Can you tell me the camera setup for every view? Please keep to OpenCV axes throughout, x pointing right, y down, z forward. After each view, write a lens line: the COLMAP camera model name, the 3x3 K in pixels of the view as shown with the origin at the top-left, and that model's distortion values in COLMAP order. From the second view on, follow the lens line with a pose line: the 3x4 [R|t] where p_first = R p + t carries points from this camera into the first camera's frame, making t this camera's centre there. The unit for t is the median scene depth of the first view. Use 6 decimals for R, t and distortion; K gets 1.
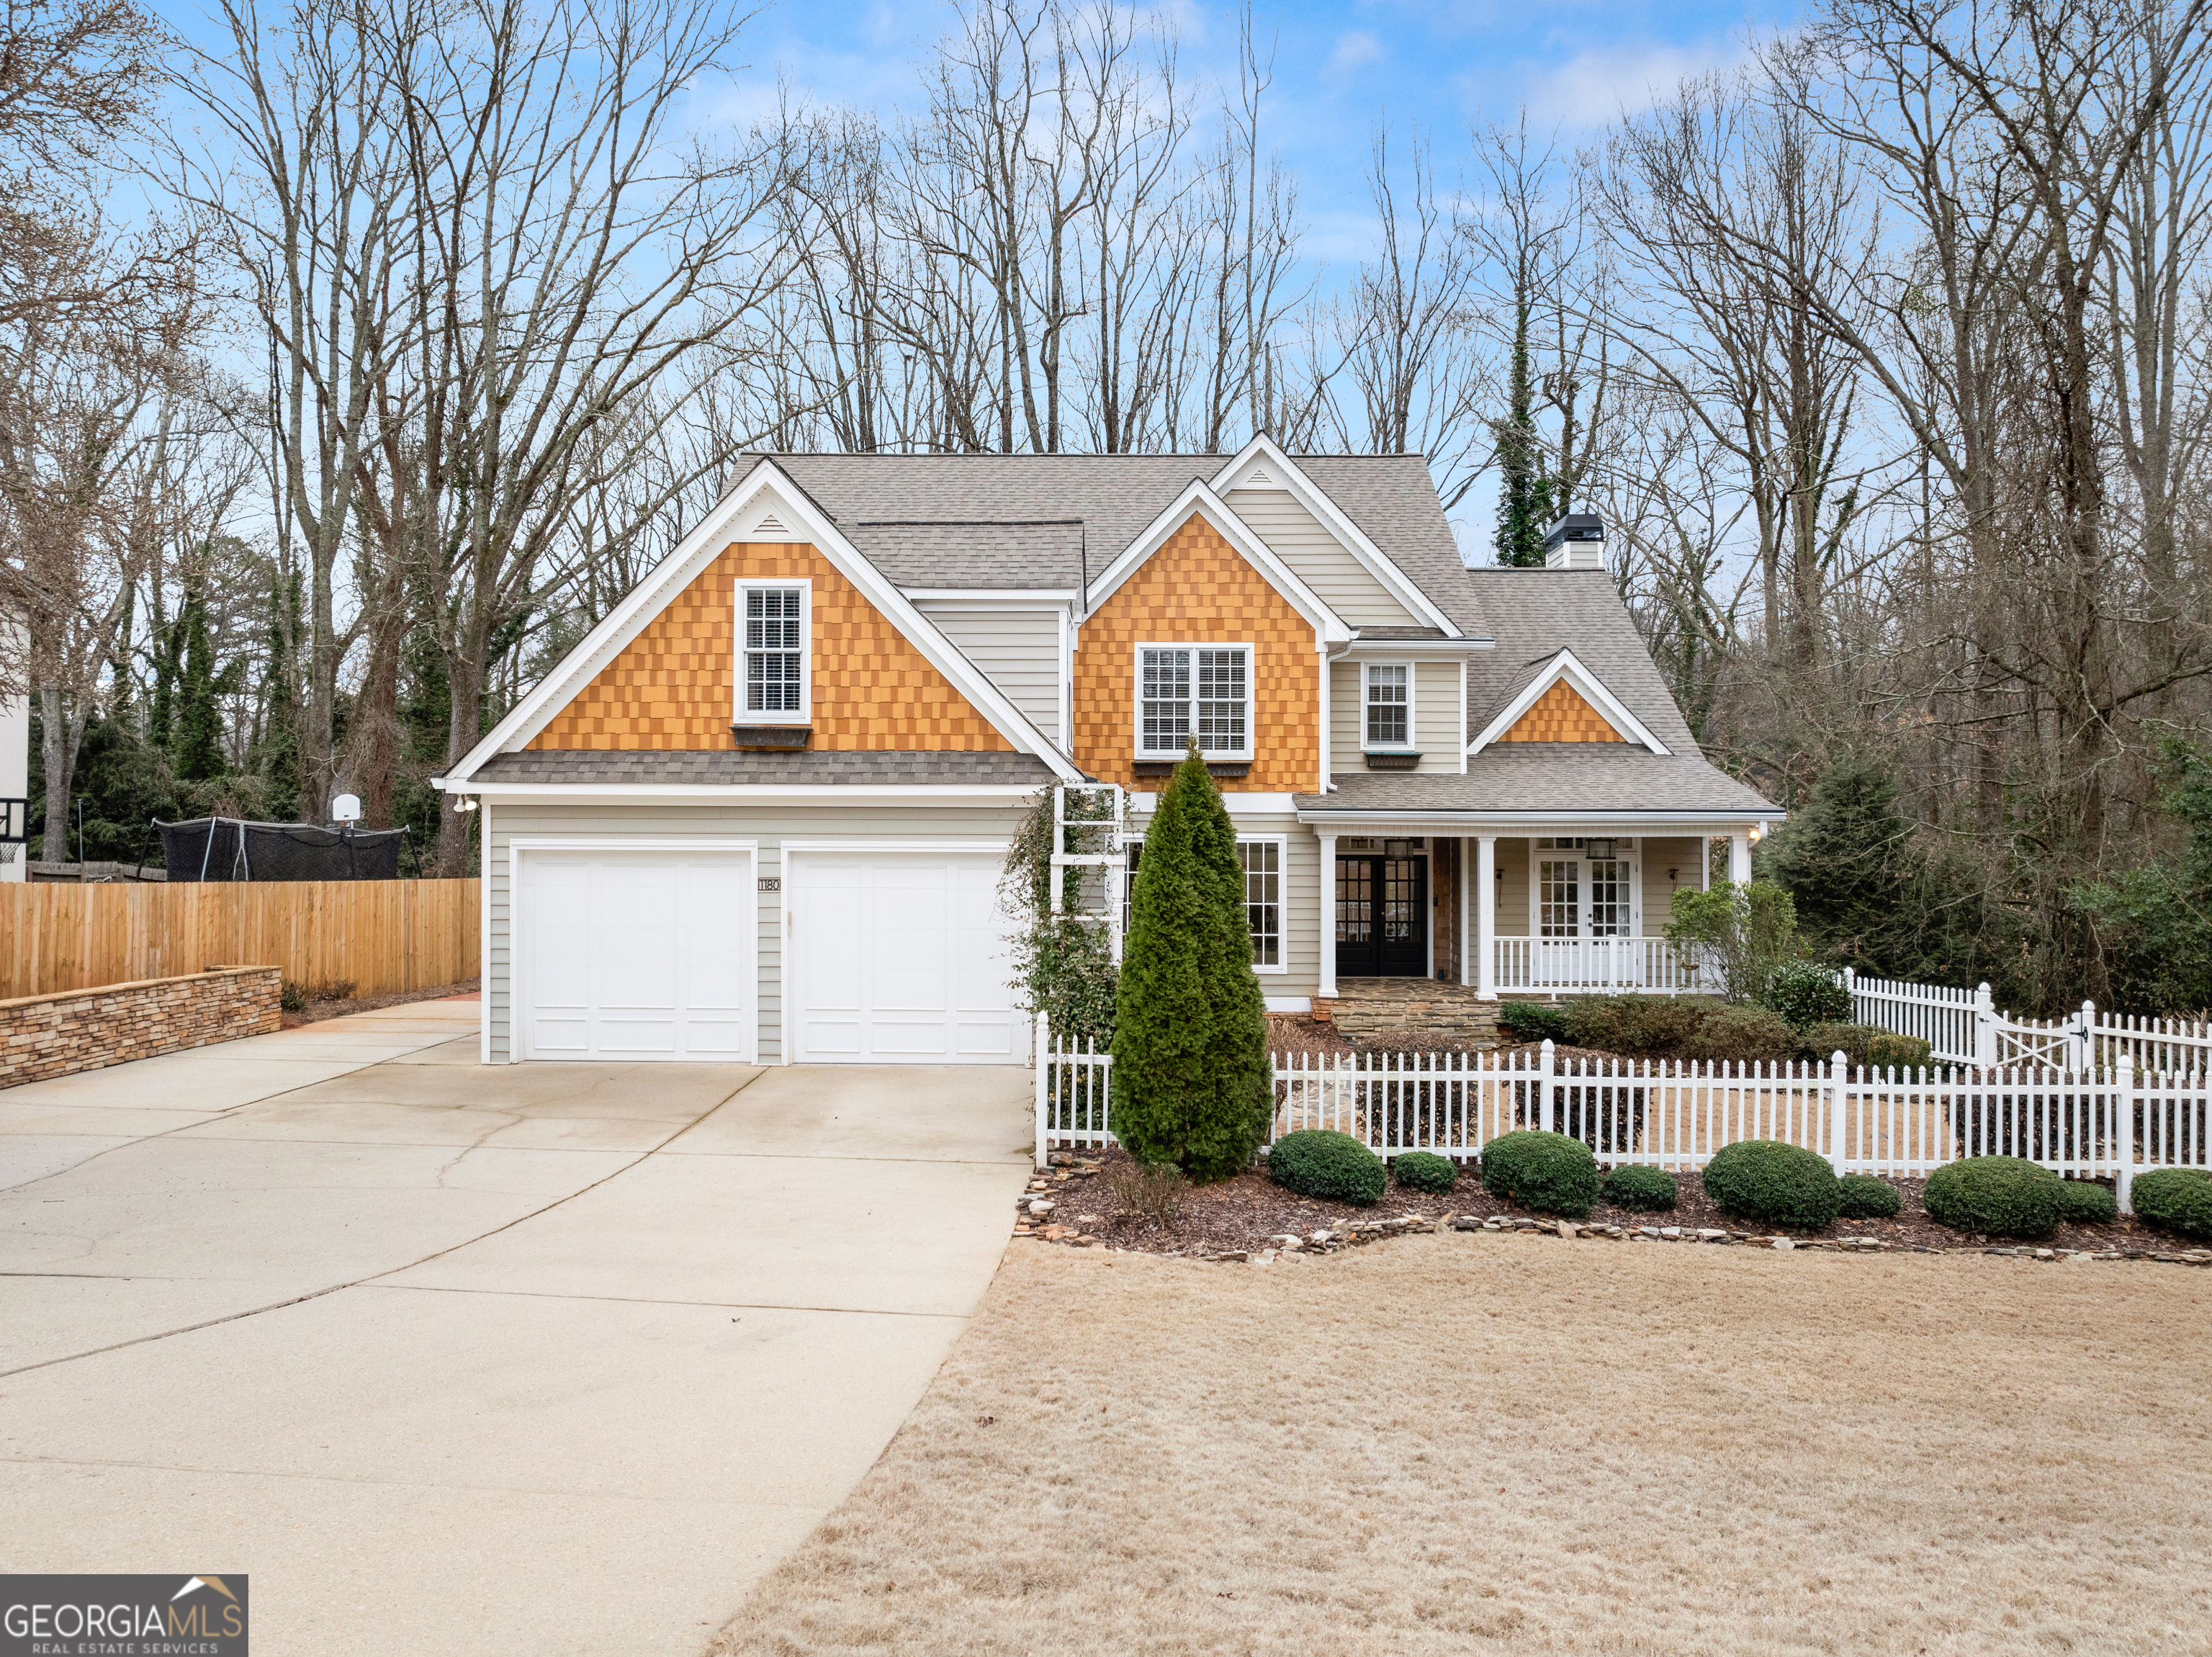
lens RADIAL K [[1598.4, 0, 1105.9], [0, 1598.4, 790.9], [0, 0, 1]] dist [-0.038592, 0.001689]
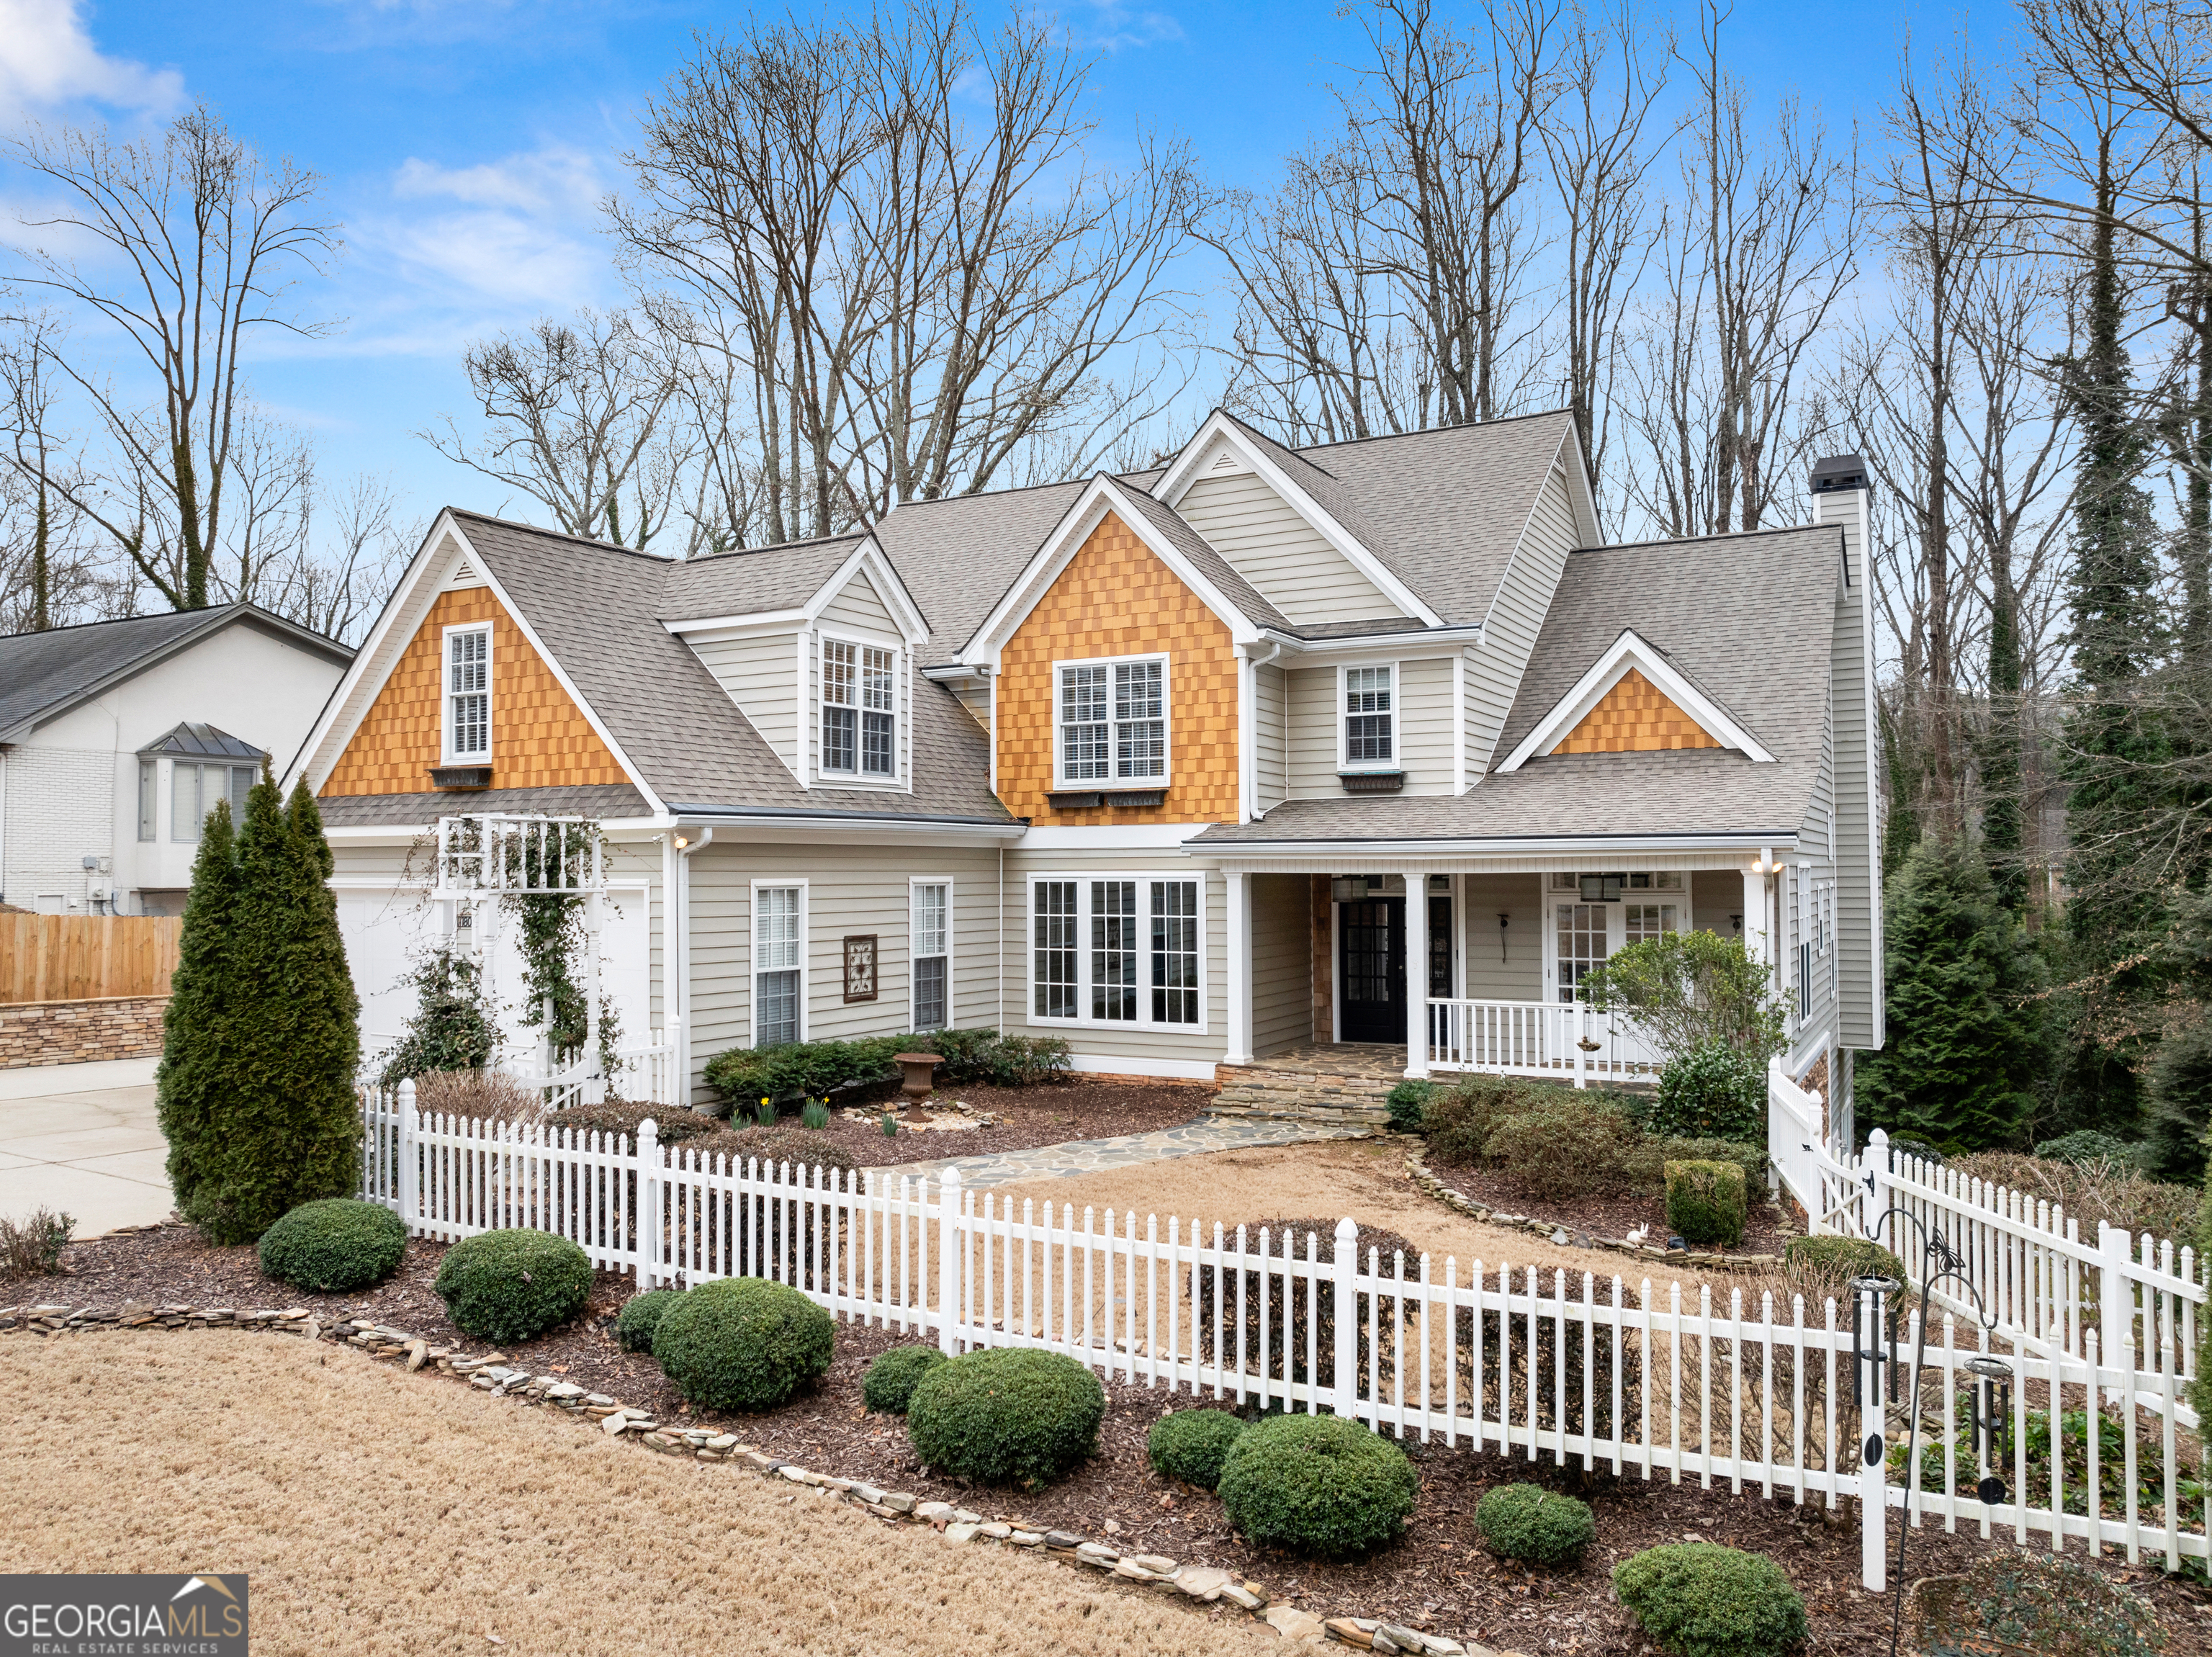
lens RADIAL K [[1565.7, 0, 1117.4], [0, 1565.7, 823.9], [0, 0, 1]] dist [-0.031203, -0.002560]
pose [[0.877257, -0.022498, -0.479493, 0.475758], [0.016565, 0.999725, -0.016600, 0.014715], [0.479735, 0.006619, 0.877389, 0.237231]]
